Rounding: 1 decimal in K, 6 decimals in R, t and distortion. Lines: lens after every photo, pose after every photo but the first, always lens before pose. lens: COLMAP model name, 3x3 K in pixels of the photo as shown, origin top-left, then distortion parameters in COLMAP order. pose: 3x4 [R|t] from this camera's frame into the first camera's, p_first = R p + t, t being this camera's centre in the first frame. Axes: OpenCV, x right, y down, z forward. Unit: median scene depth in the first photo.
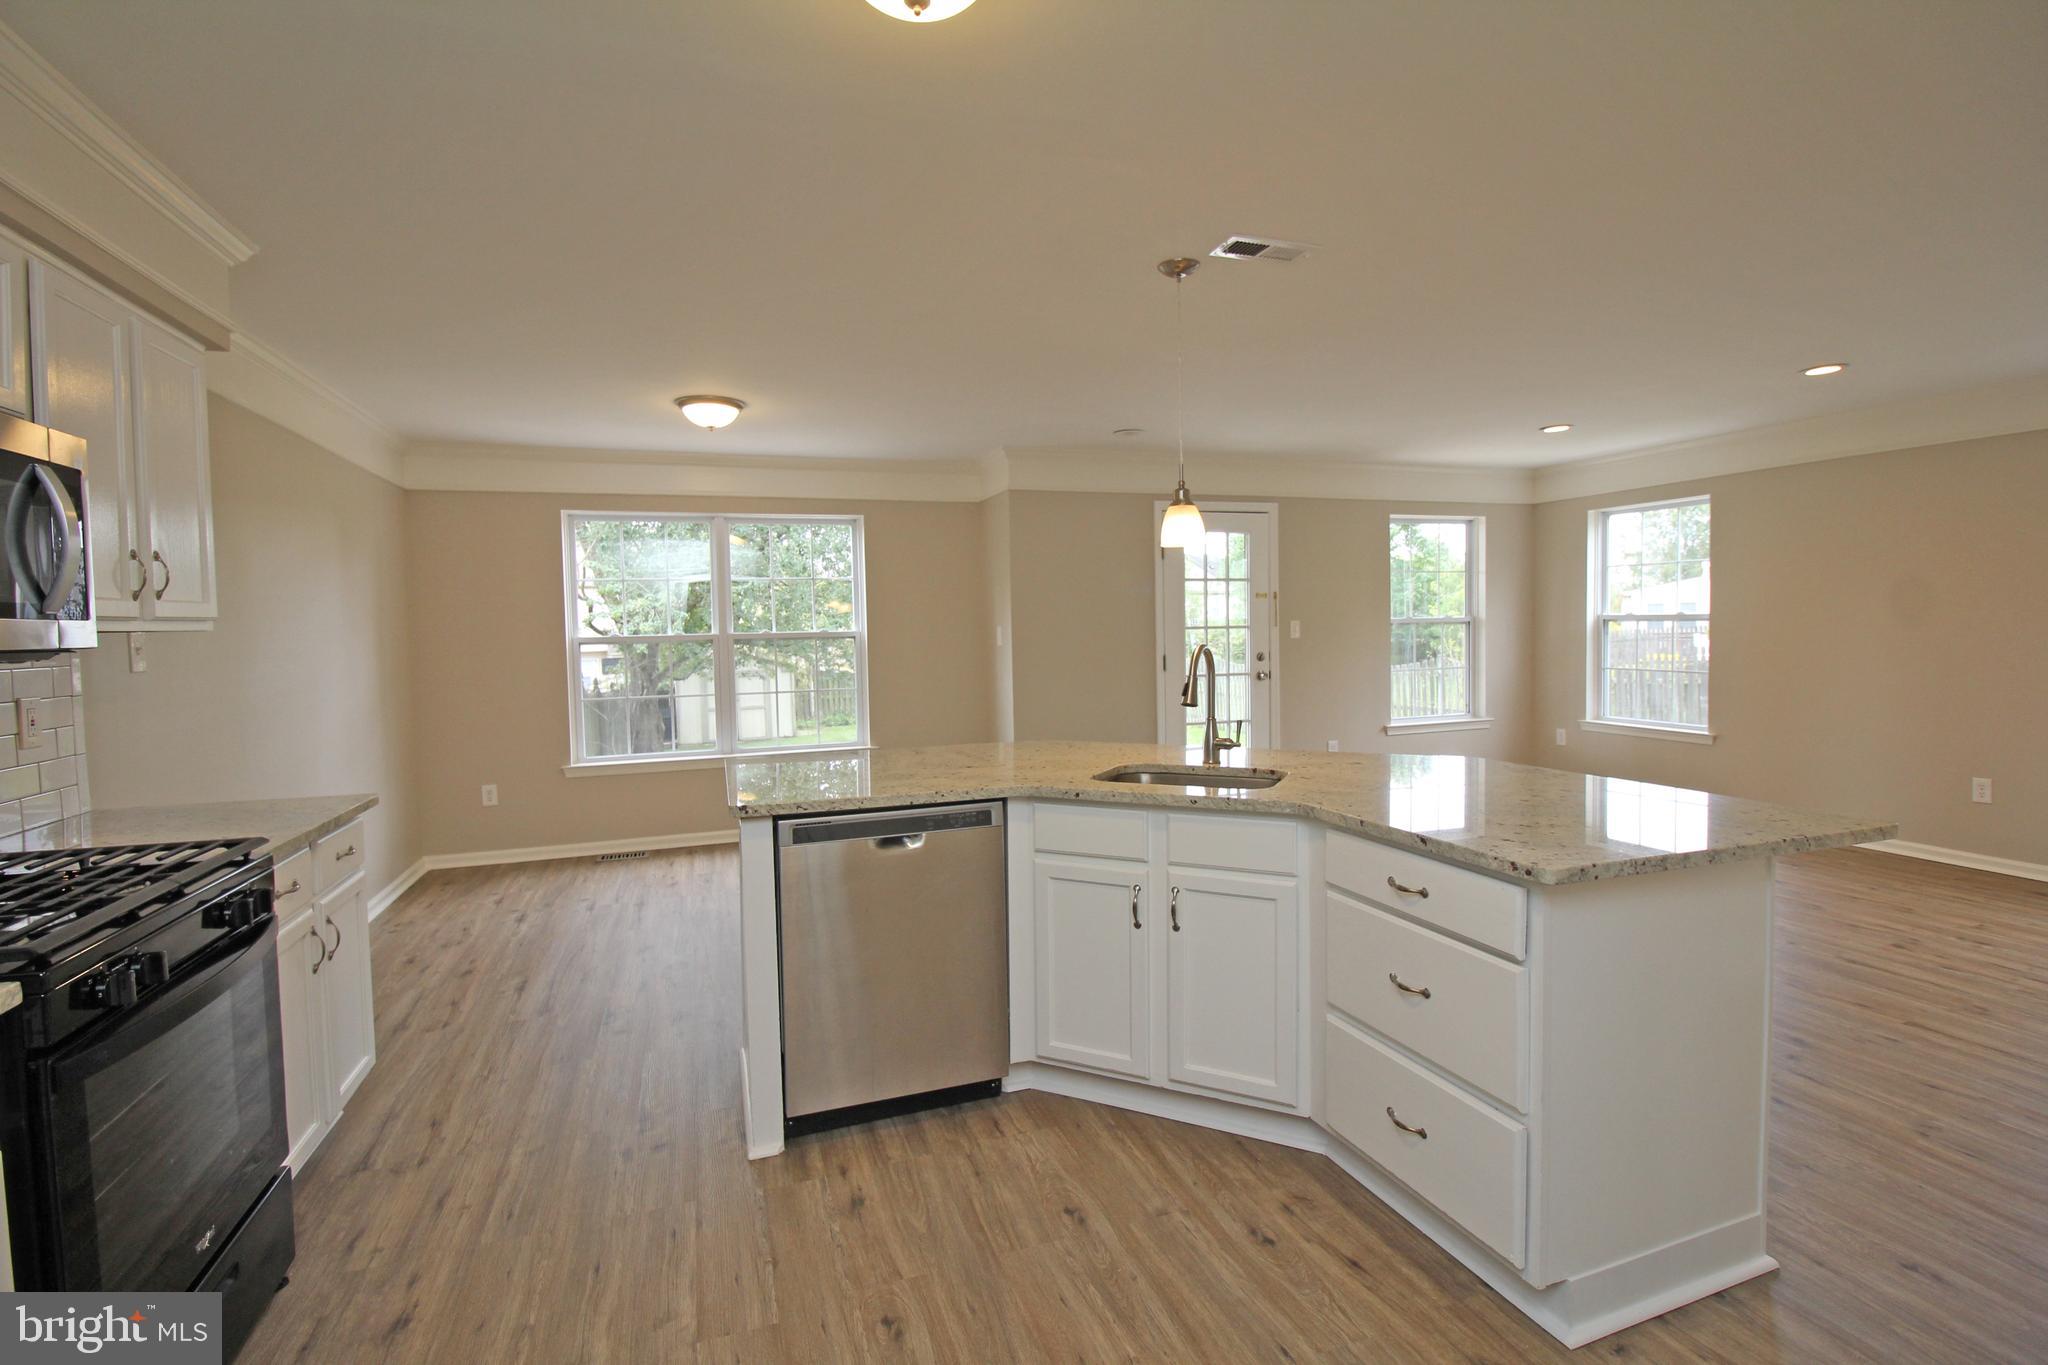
lens RADIAL K [[945.7, 0, 1026.1], [0, 945.7, 664.5], [0, 0, 1]] dist [0.001174, -0.013827]
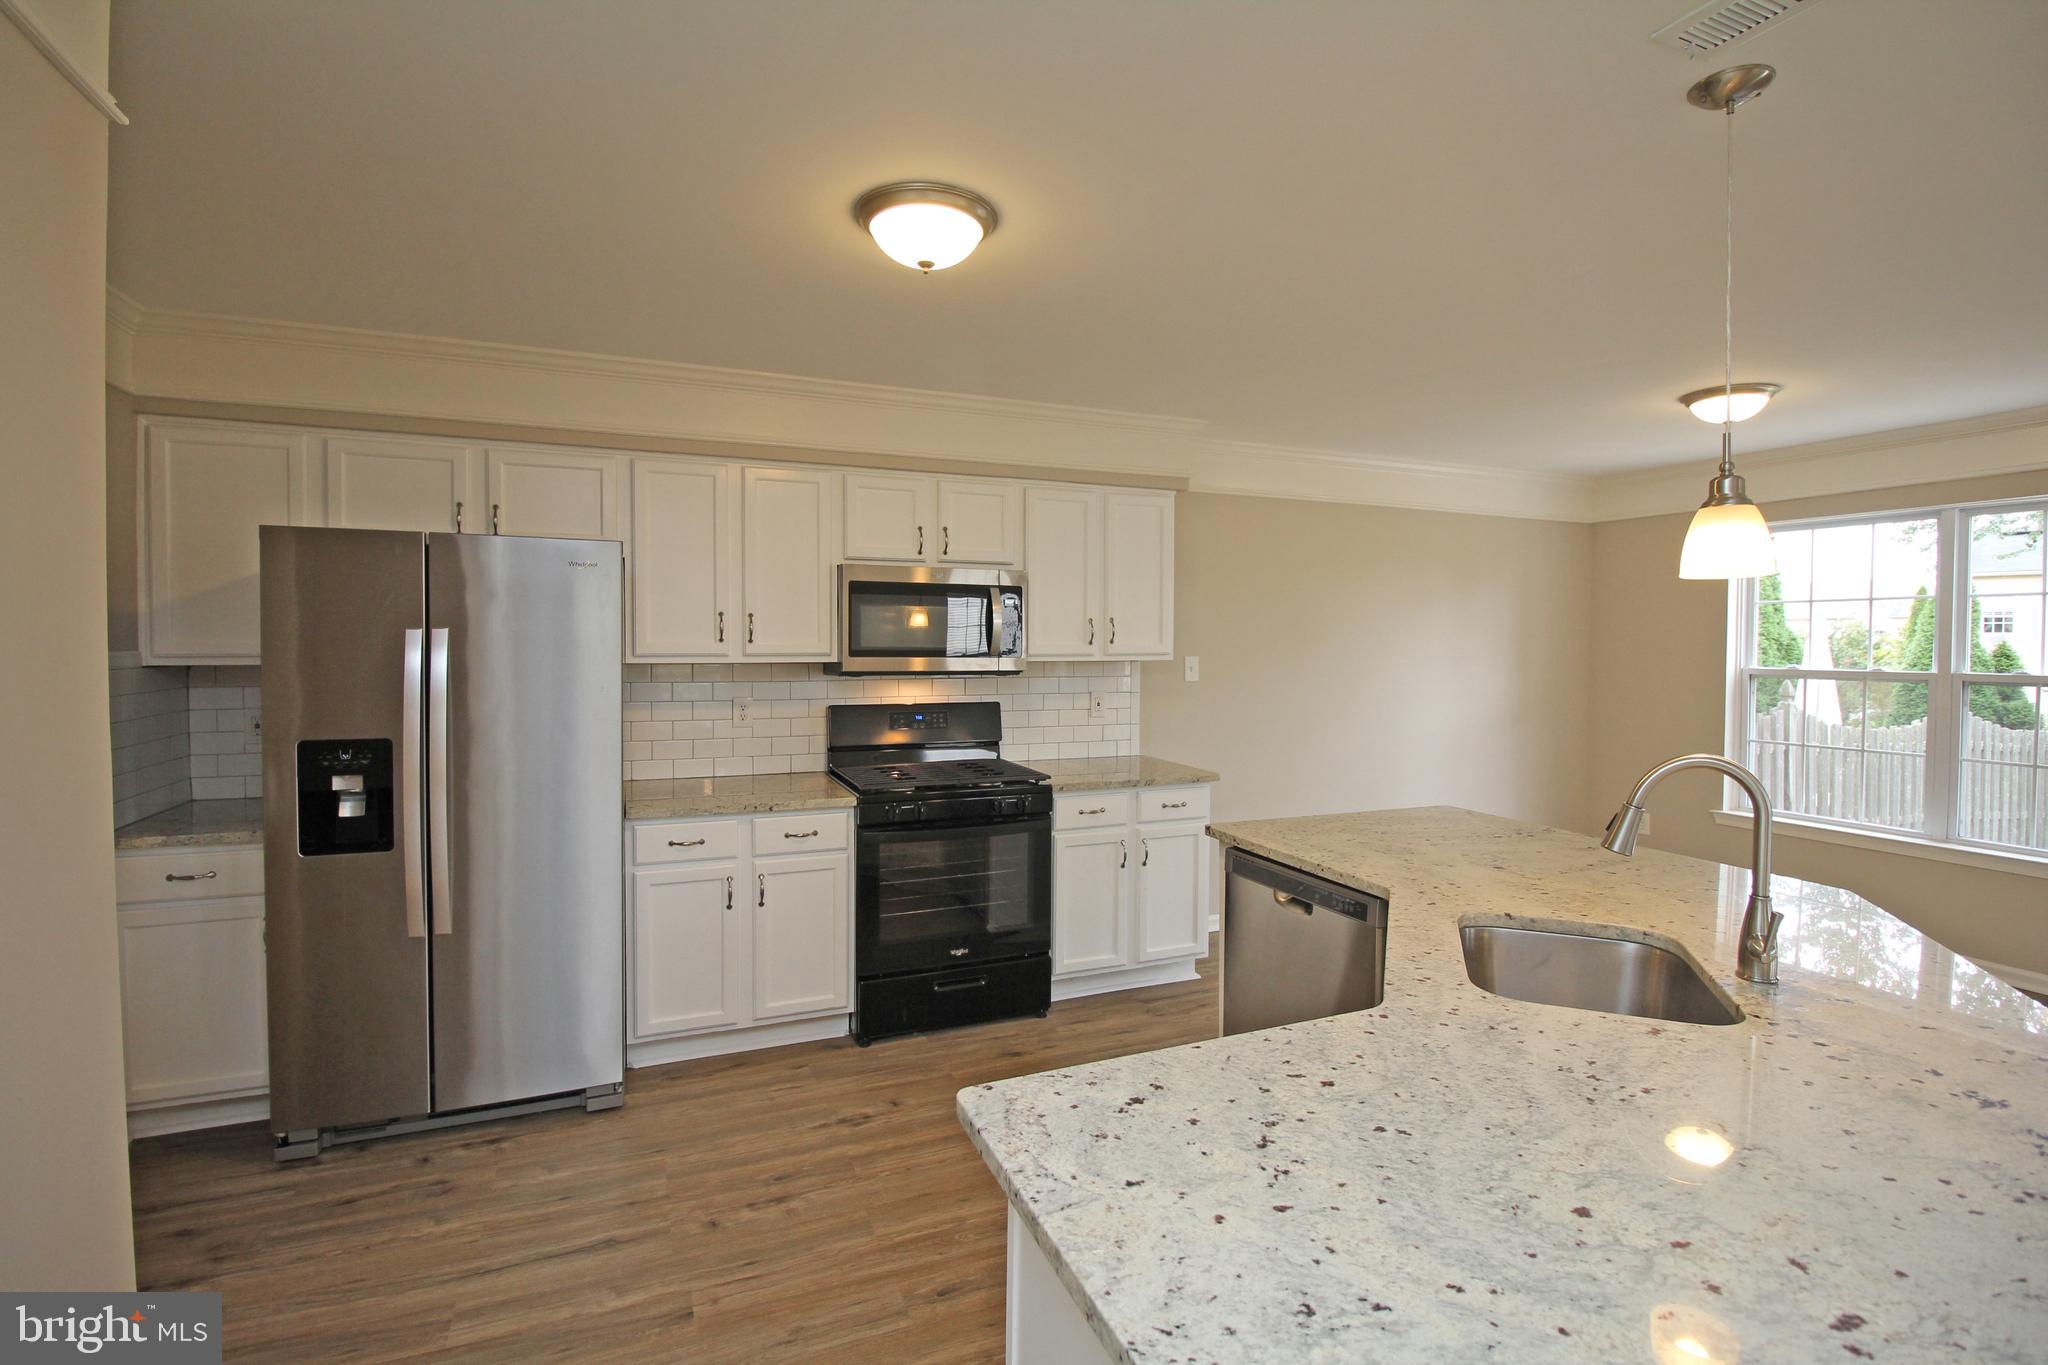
lens RADIAL K [[945.7, 0, 1028.5], [0, 945.7, 666.3], [0, 0, 1]] dist [0.001174, -0.013827]
pose [[0.061664, 0.049859, -0.996851, 0.708515], [-0.046075, 0.997829, 0.047057, -0.080863], [0.997033, 0.043029, 0.063828, 0.560031]]
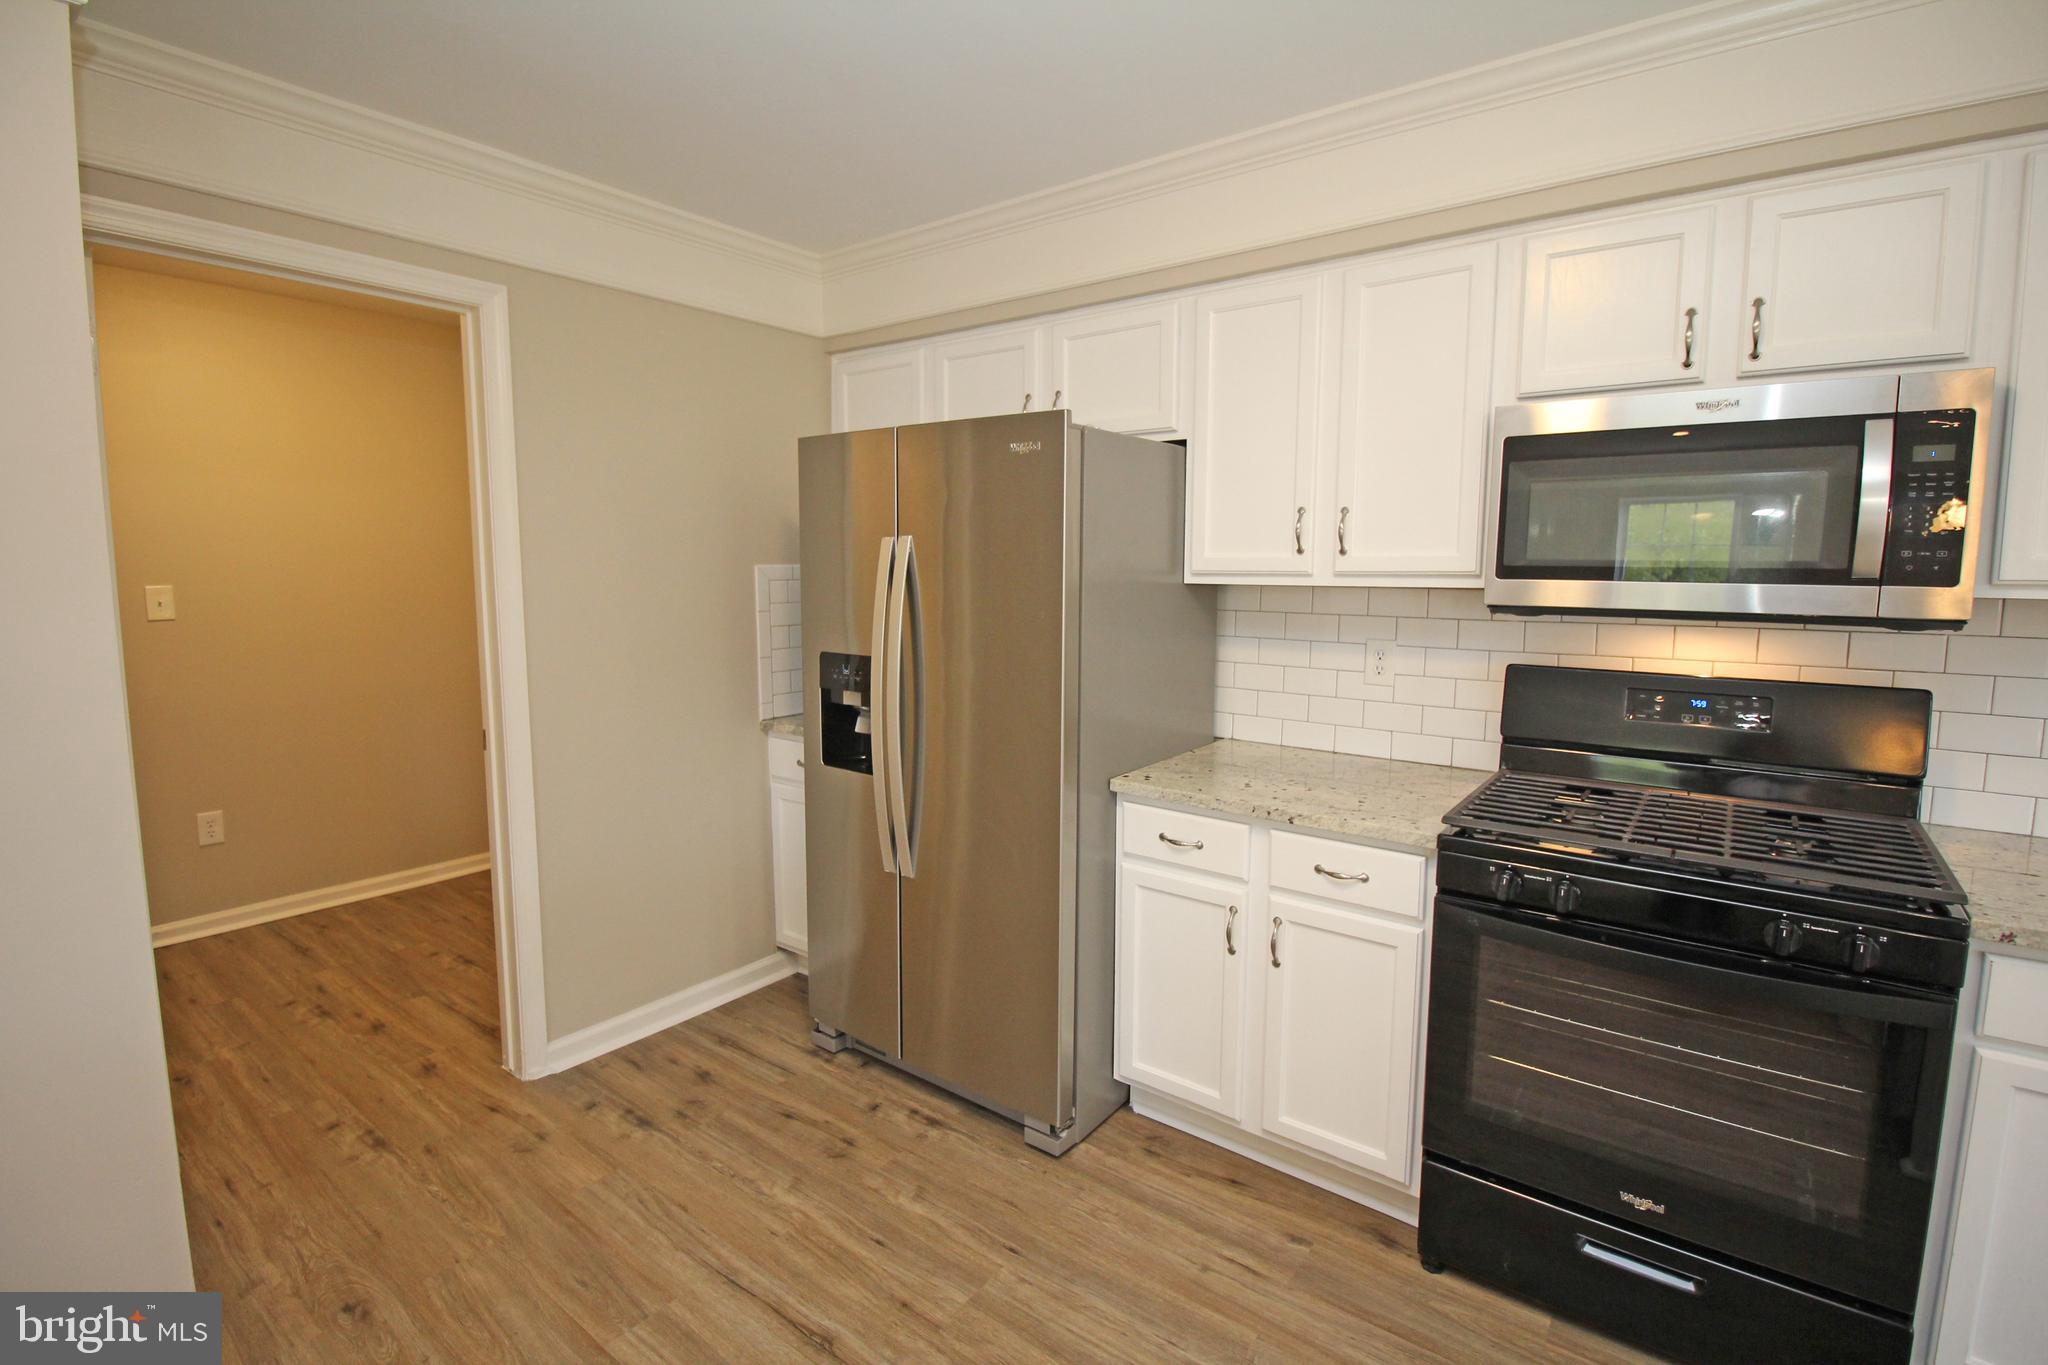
lens RADIAL K [[945.7, 0, 1025.9], [0, 945.7, 667.4], [0, 0, 1]] dist [0.001174, -0.013827]
pose [[-0.832781, 0.075247, -0.548465, 0.110280], [-0.010355, 0.988429, 0.151330, -0.060010], [0.553506, 0.131704, -0.822366, 0.786788]]
